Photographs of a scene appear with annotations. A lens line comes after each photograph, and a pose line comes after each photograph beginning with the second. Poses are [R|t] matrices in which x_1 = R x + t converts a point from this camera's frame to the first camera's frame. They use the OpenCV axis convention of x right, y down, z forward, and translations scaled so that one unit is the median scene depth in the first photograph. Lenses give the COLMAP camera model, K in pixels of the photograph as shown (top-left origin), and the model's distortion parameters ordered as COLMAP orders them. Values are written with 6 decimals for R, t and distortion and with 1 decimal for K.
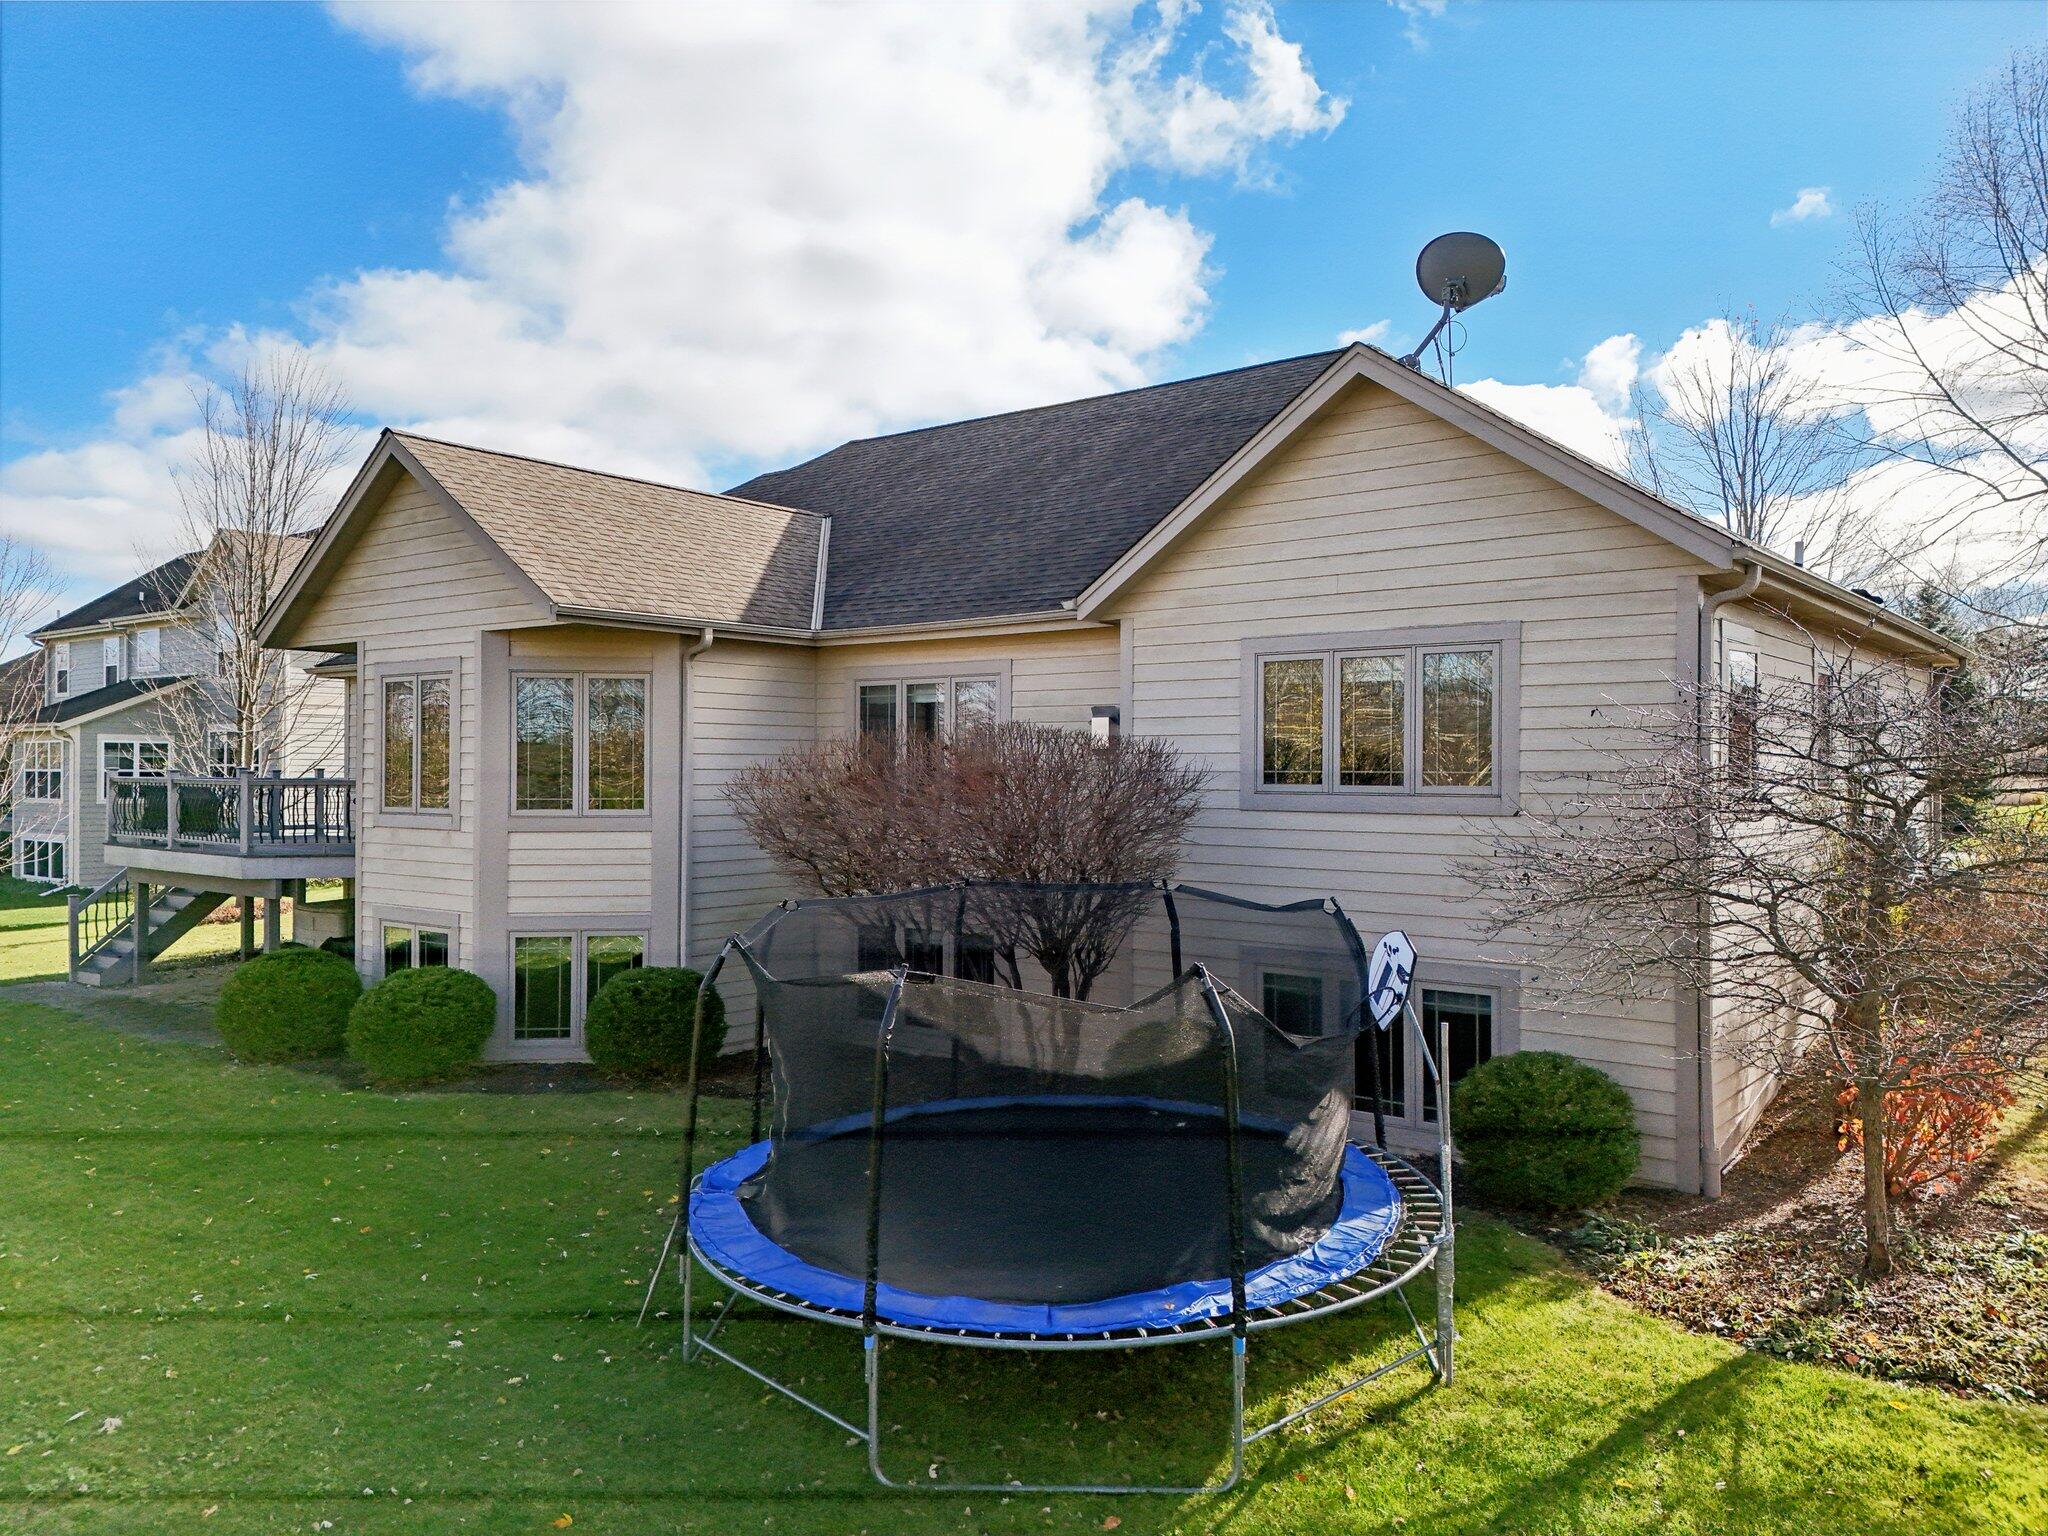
lens RADIAL K [[1493.2, 0, 1016.4], [0, 1493.2, 768.5], [0, 0, 1]] dist [0.085355, -0.086530]
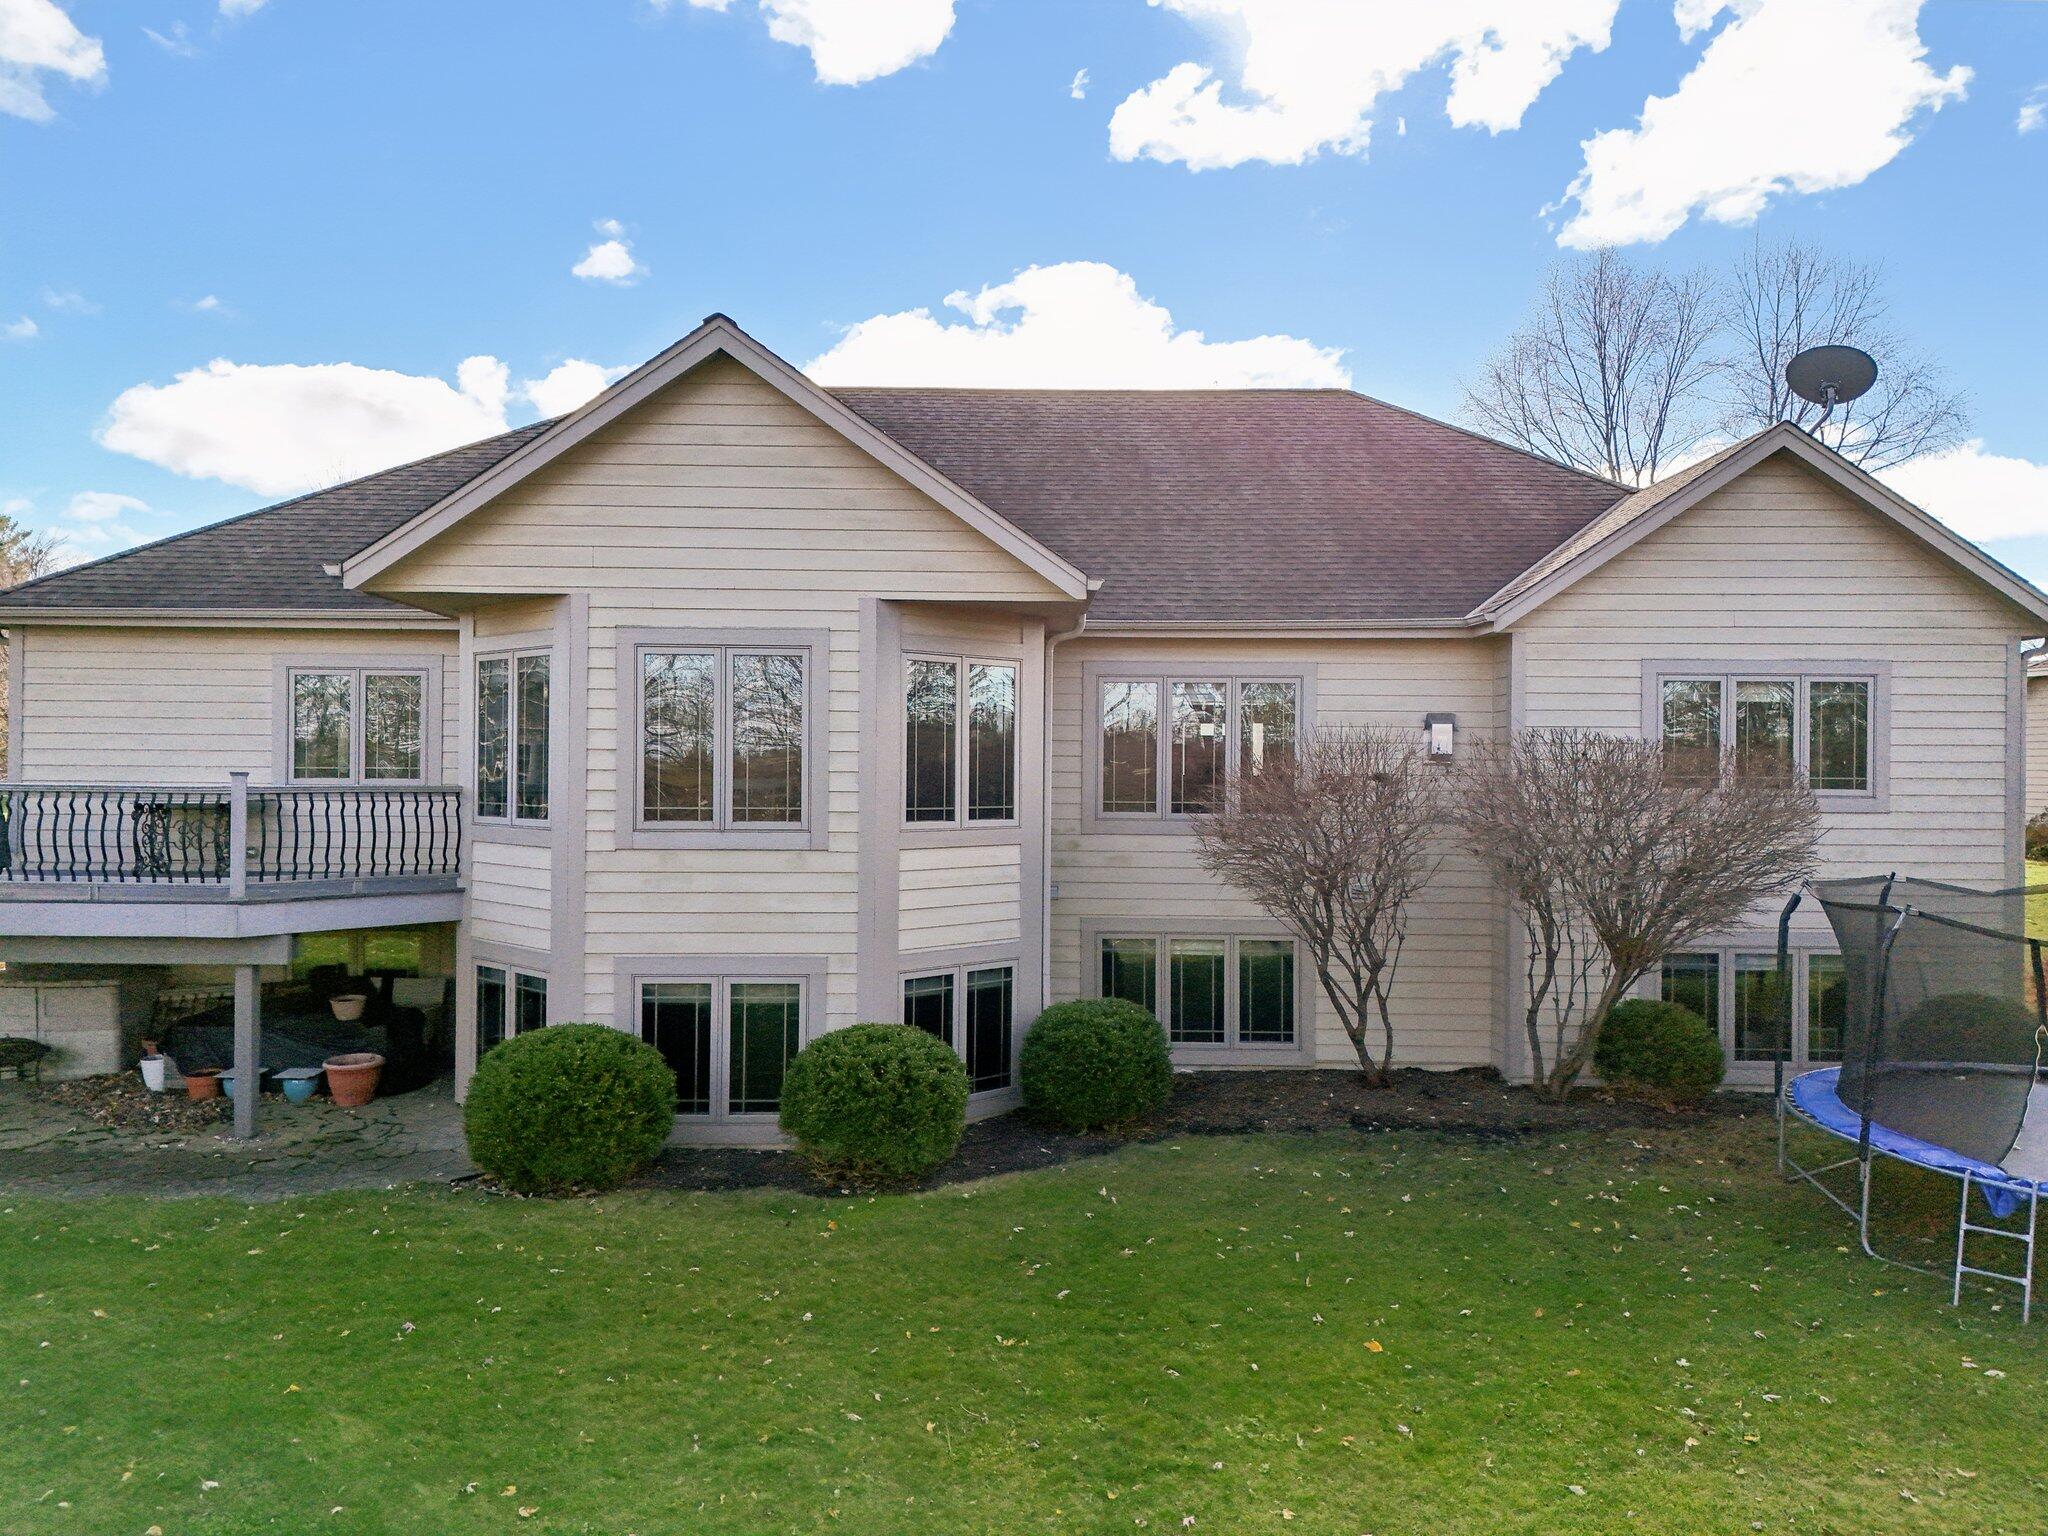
lens RADIAL K [[1493.2, 0, 1016.4], [0, 1493.2, 768.5], [0, 0, 1]] dist [0.085355, -0.086530]
pose [[0.785882, 0.003337, 0.618367, -0.774484], [-0.005104, 0.999986, 0.001090, -0.002572], [-0.618355, -0.004013, 0.785889, 0.328489]]
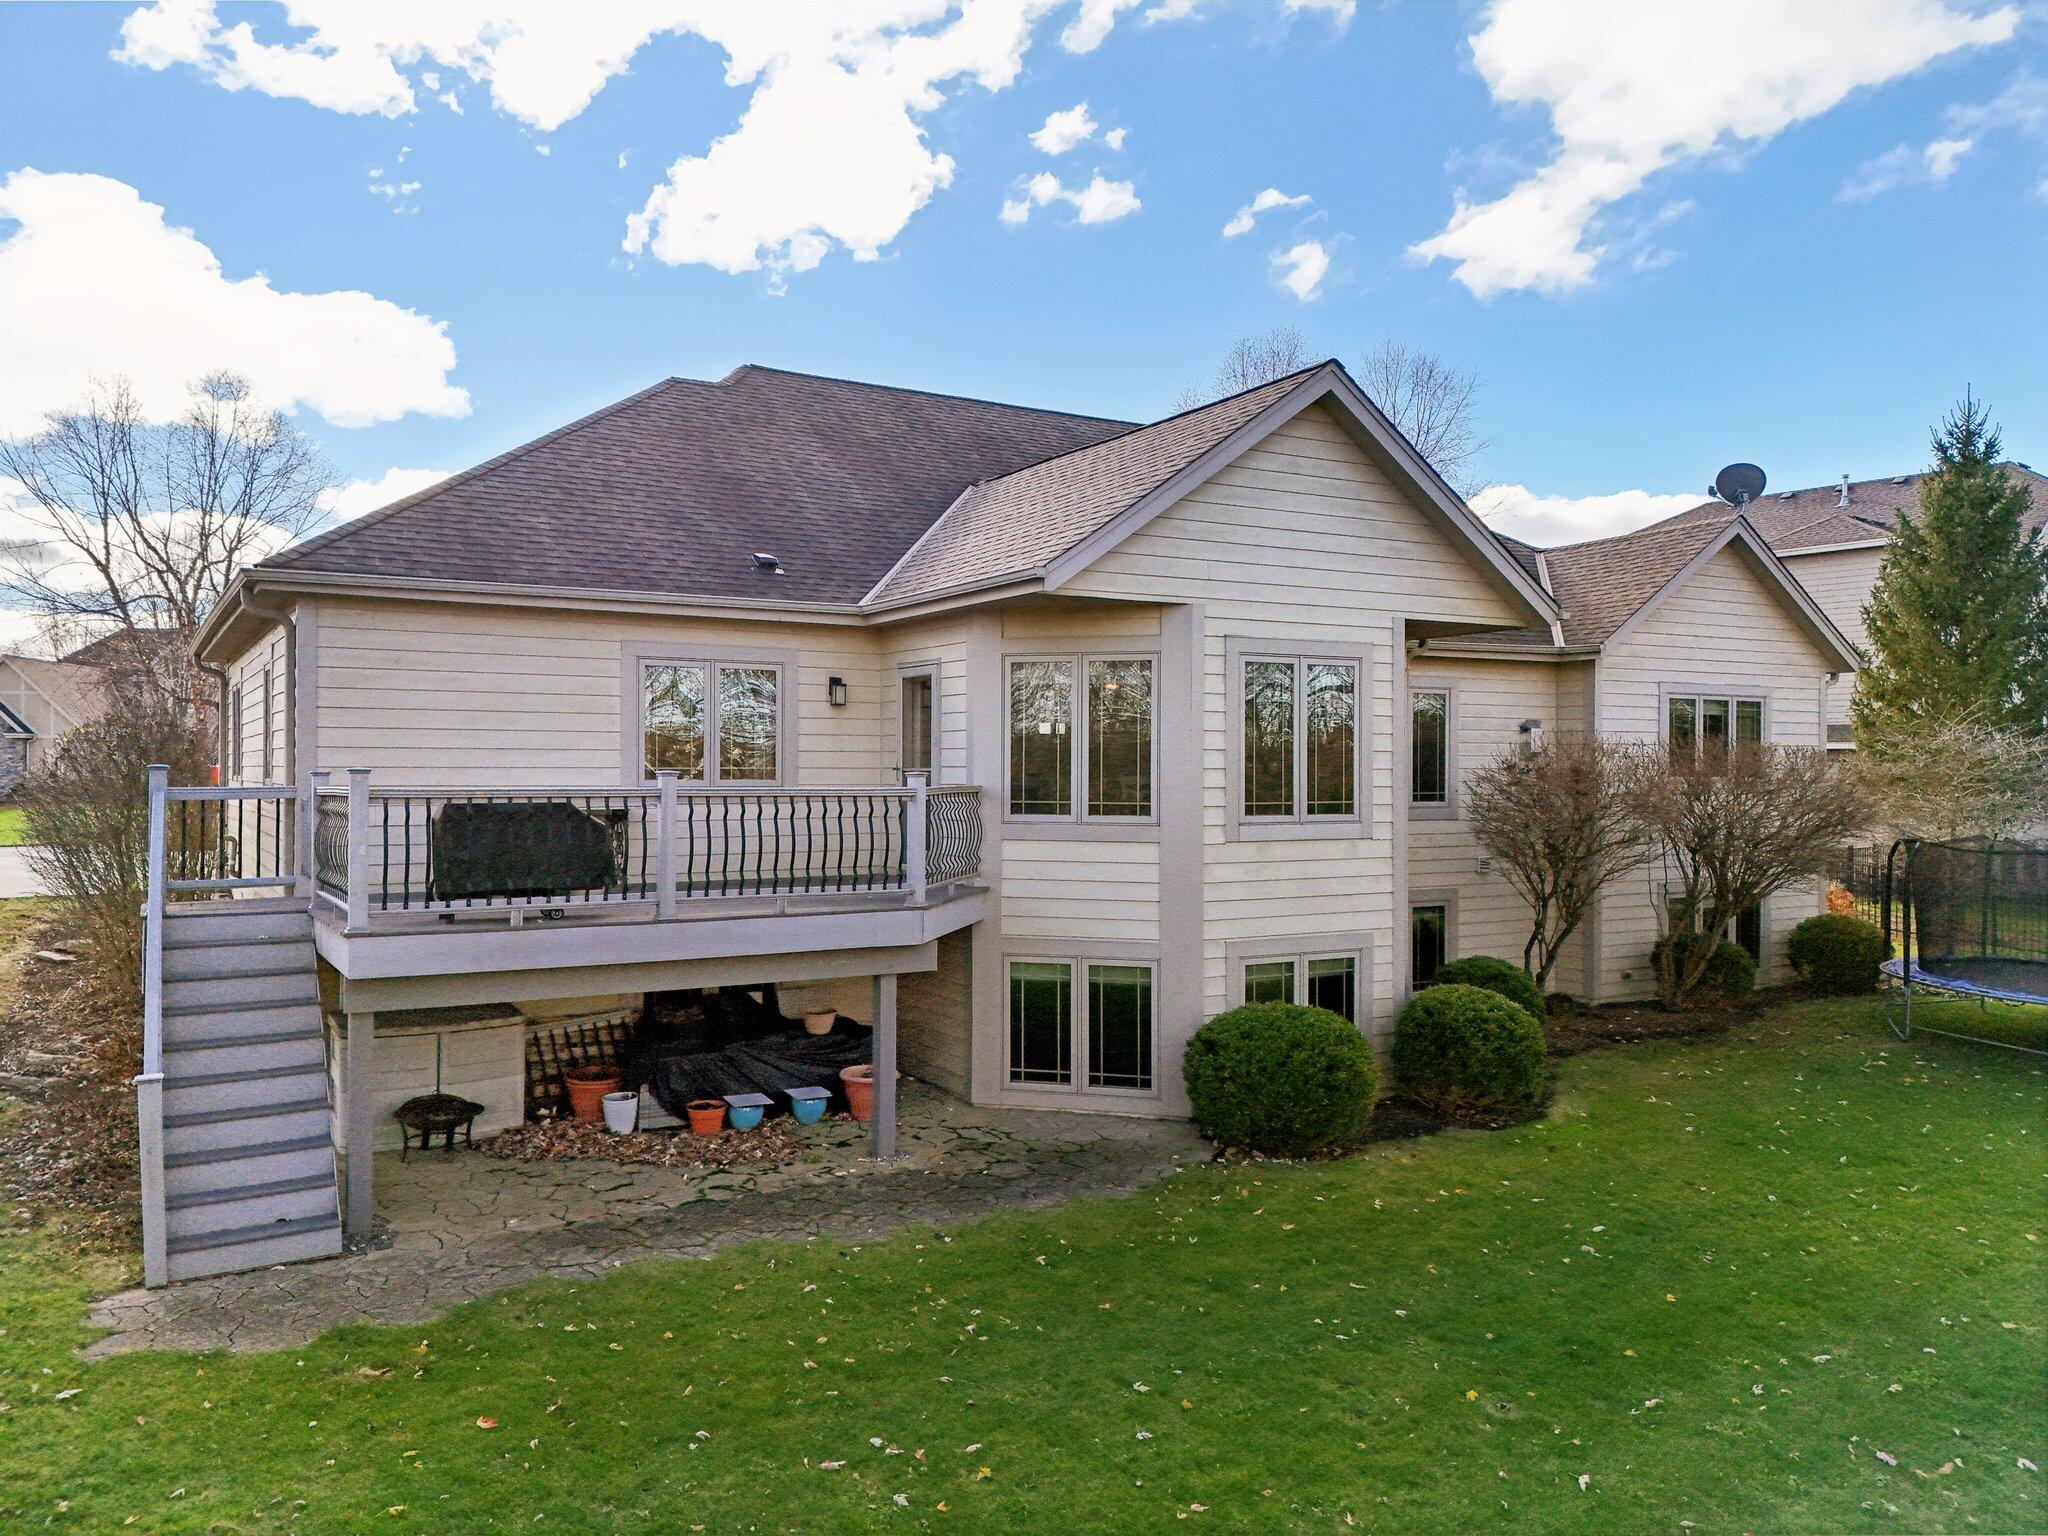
lens RADIAL K [[1493.2, 0, 1016.4], [0, 1493.2, 768.5], [0, 0, 1]] dist [0.085355, -0.086530]
pose [[0.373367, -0.002416, 0.927681, -1.274493], [-0.000916, 0.999995, 0.002973, -0.002433], [-0.927683, -0.001959, 0.373363, 0.865790]]
